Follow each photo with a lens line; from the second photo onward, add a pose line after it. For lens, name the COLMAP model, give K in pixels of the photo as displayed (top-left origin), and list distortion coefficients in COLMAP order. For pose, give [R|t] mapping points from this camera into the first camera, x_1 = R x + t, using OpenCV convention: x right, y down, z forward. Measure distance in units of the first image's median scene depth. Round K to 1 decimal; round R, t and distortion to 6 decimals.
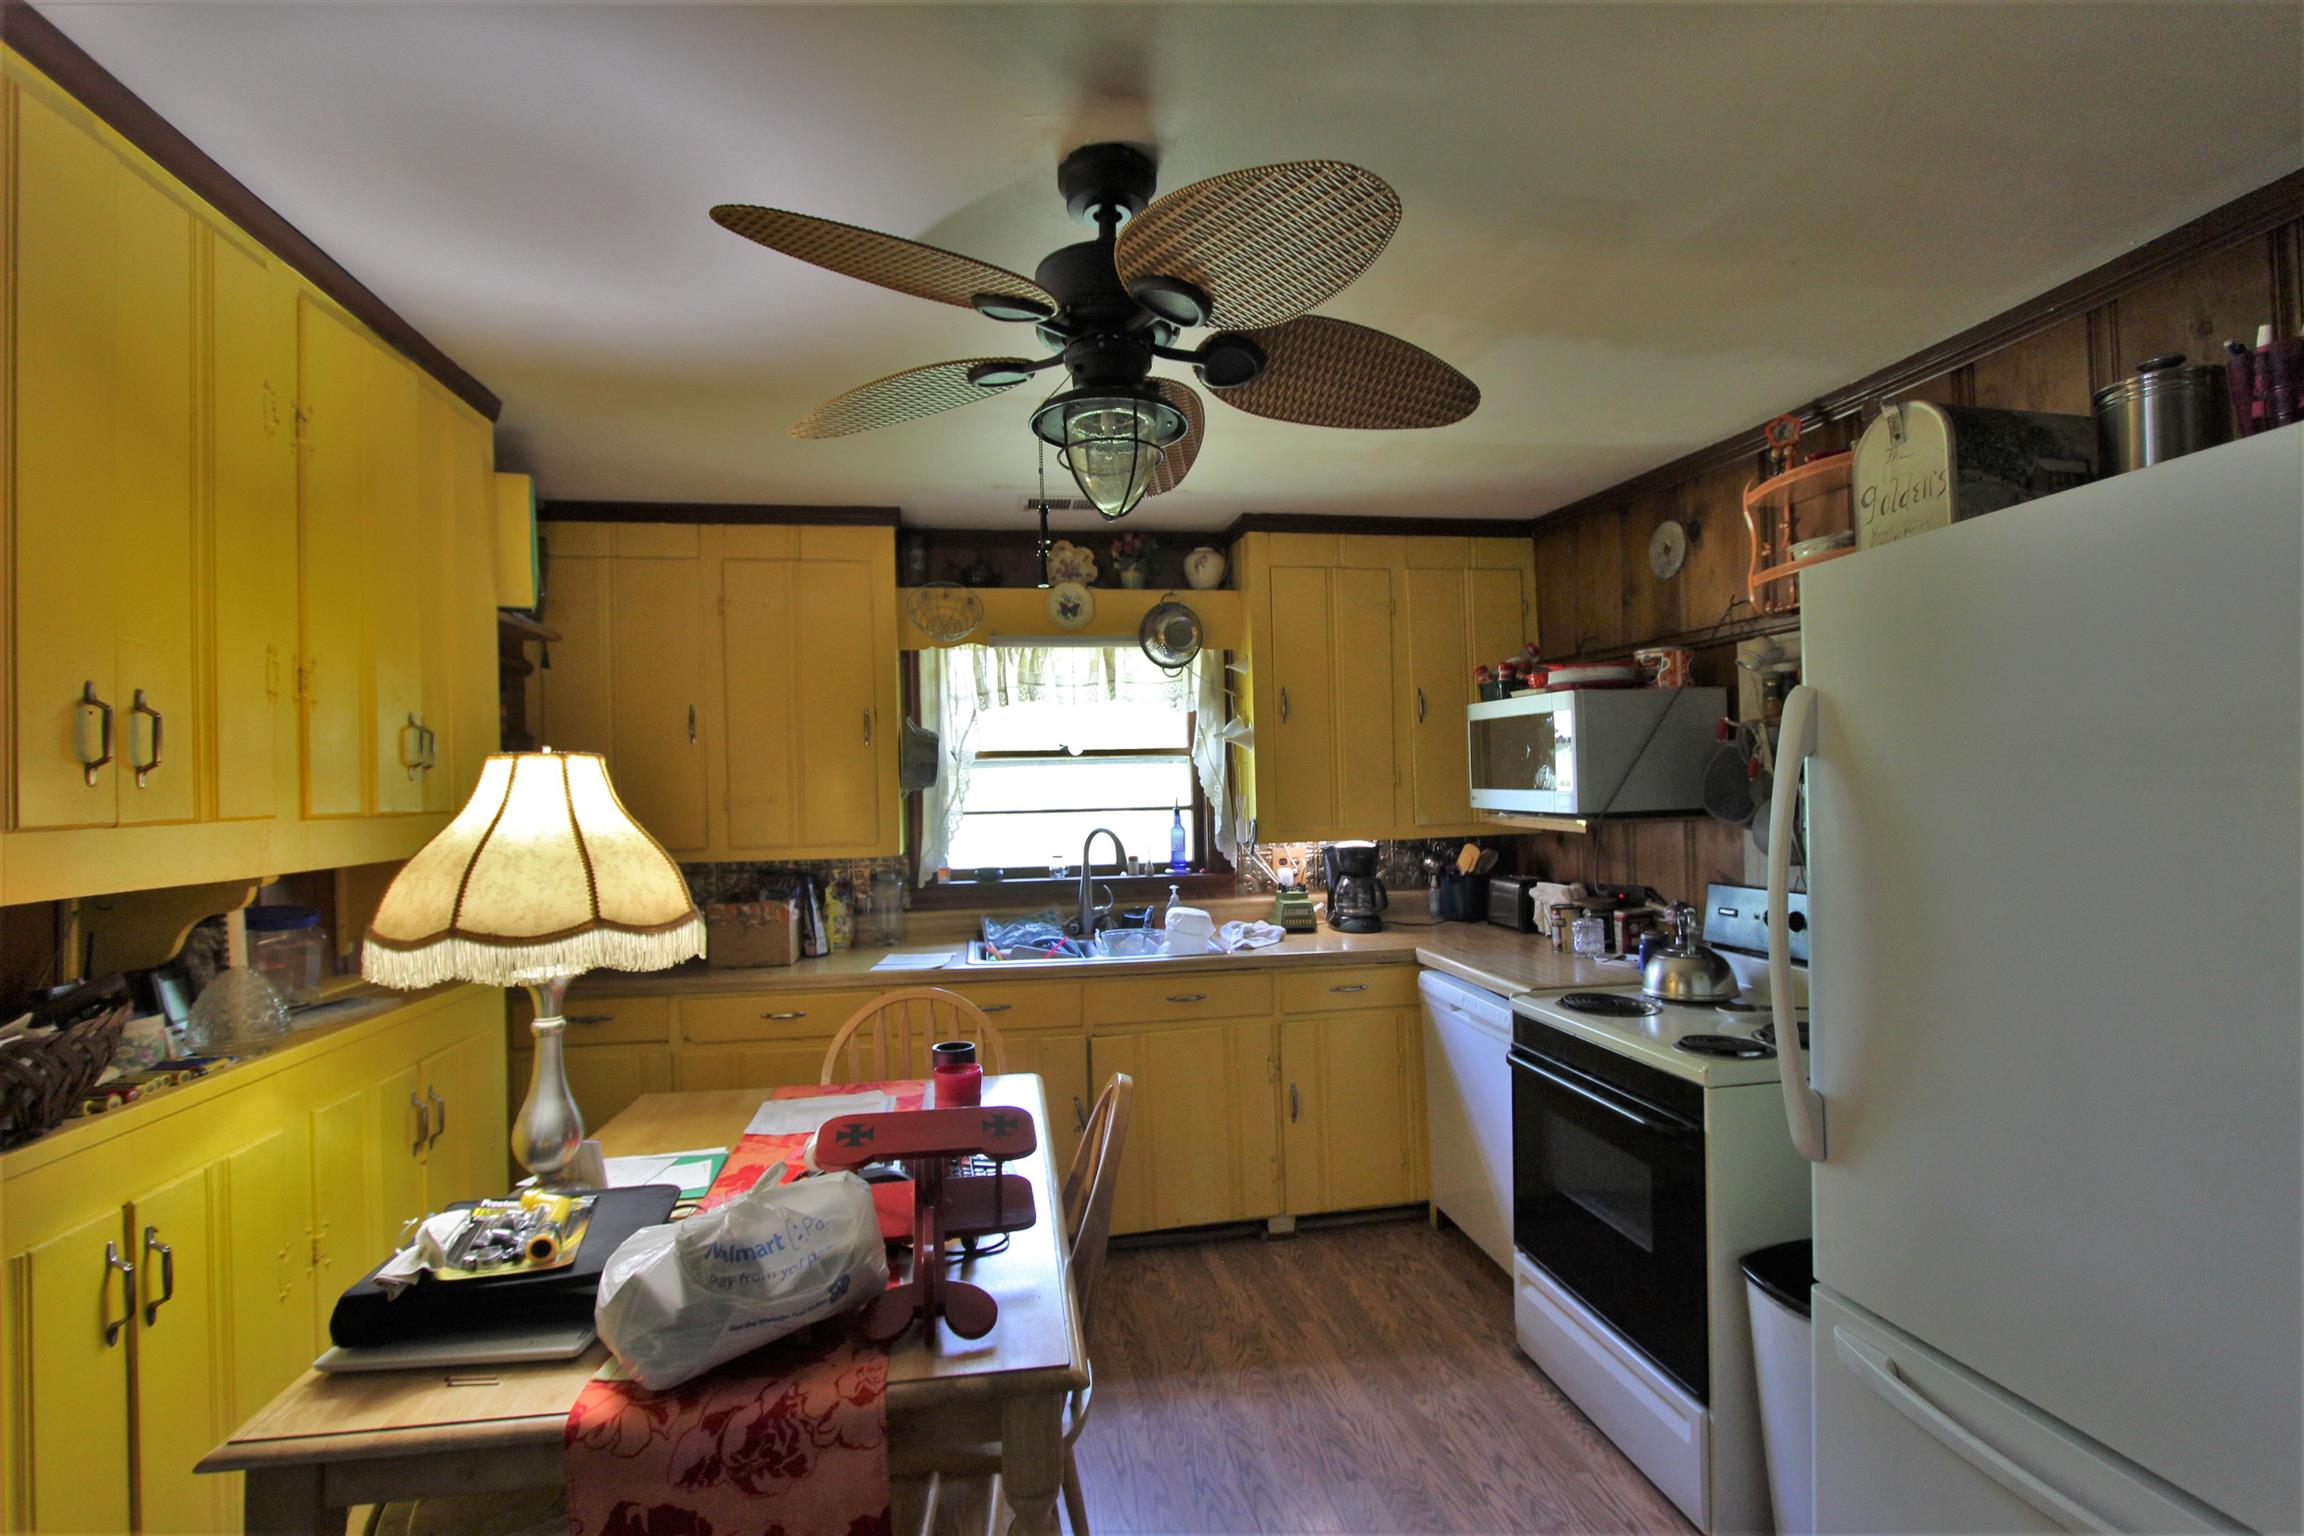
lens RADIAL K [[1053.7, 0, 1157.6], [0, 1053.7, 767.4], [0, 0, 1]] dist [-0.020526, 0.002451]
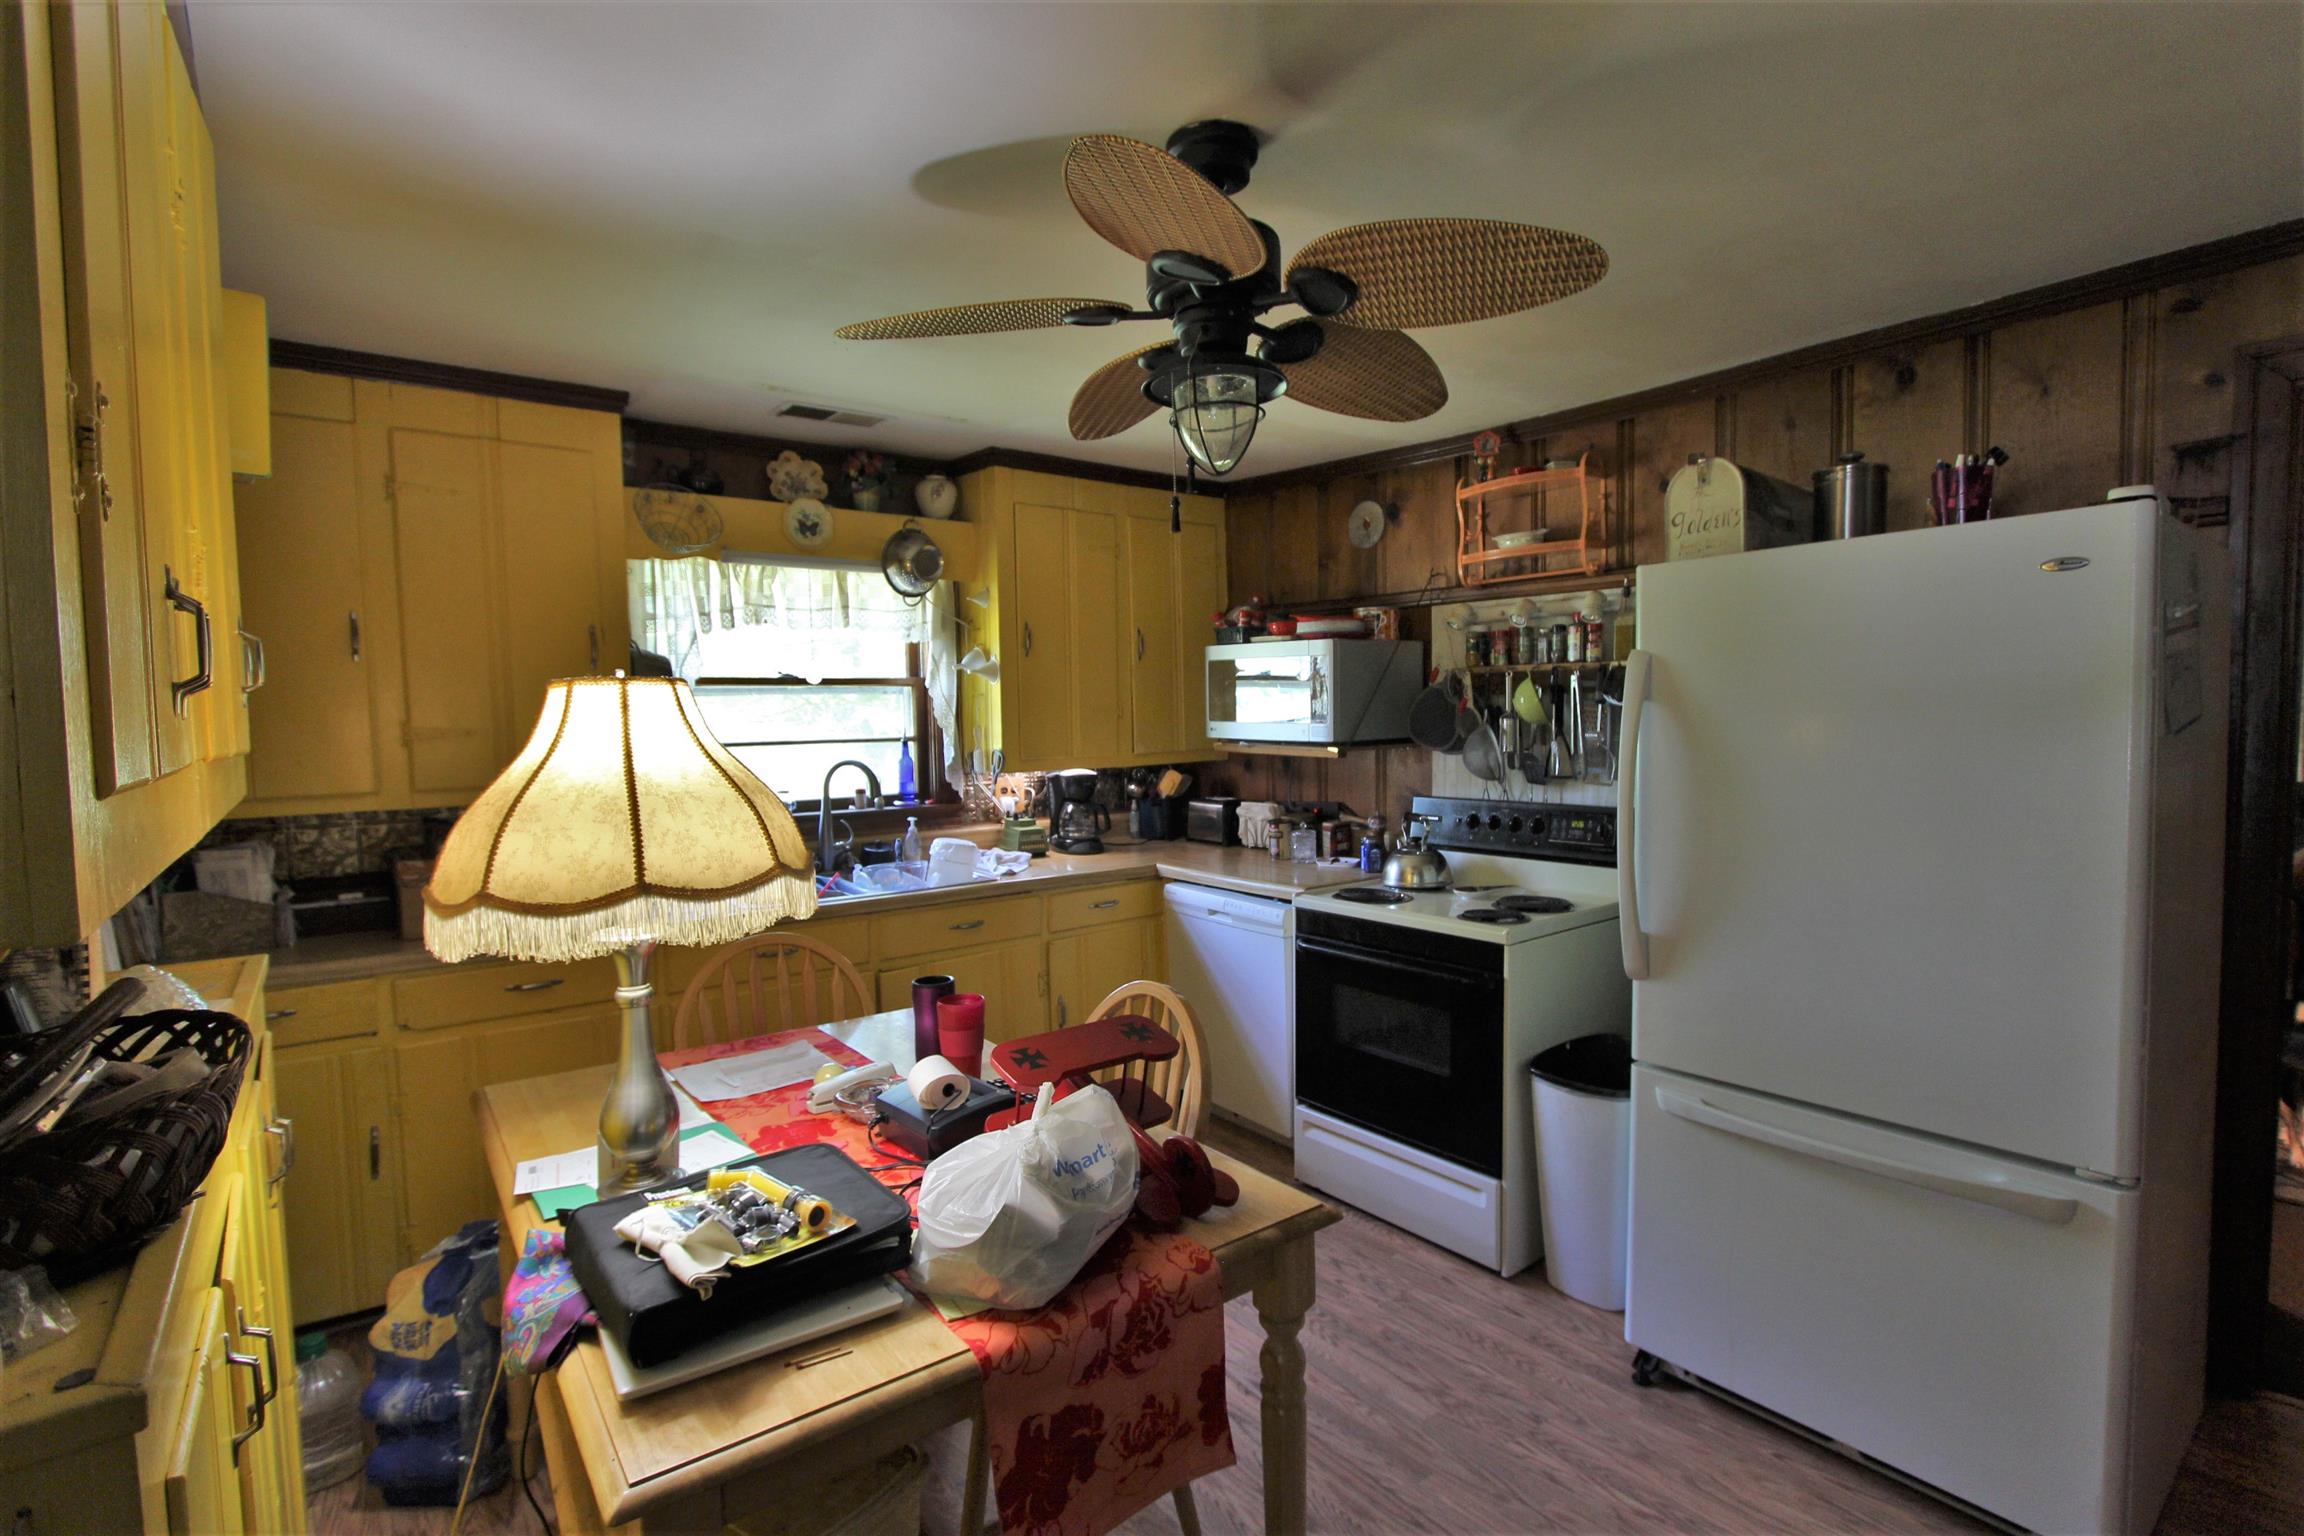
lens RADIAL K [[1053.7, 0, 1164.5], [0, 1053.7, 764.4], [0, 0, 1]] dist [-0.020526, 0.002451]
pose [[0.881476, -0.016471, 0.471942, -0.315065], [-0.013146, 0.998148, 0.059389, 0.000188], [-0.472046, -0.058555, 0.879627, 0.023400]]
